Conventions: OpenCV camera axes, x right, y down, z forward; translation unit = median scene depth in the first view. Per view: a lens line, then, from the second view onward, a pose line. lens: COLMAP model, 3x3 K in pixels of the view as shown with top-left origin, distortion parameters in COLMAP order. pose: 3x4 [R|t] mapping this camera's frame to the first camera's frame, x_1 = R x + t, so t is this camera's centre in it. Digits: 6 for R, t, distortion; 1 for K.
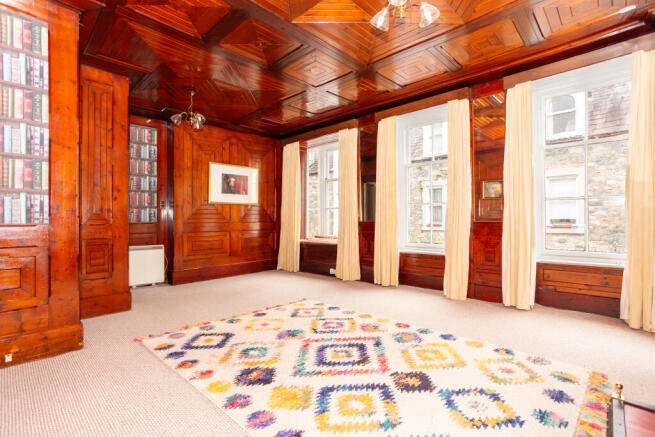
lens RADIAL K [[316.3, 0, 327.5], [0, 316.3, 218.5], [0, 0, 1]] dist [-0.000005, -0.000054]
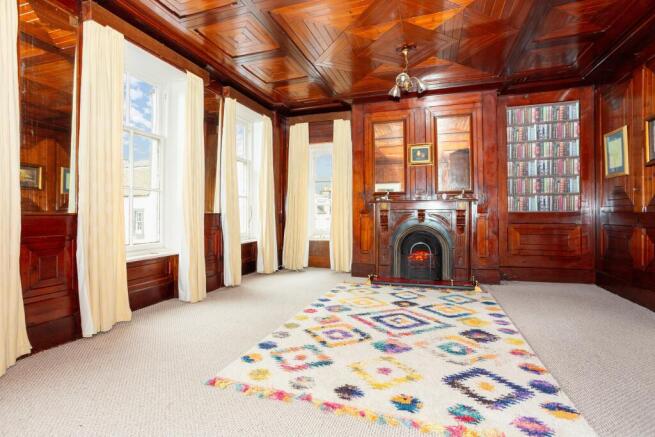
lens RADIAL K [[316.3, 0, 327.5], [0, 316.3, 218.5], [0, 0, 1]] dist [-0.000005, -0.000054]
pose [[-0.432848, -0.003603, 0.901460, -0.829102], [-0.005055, 0.999986, 0.001570, 0.034079], [-0.901453, -0.003877, -0.432861, 1.590521]]
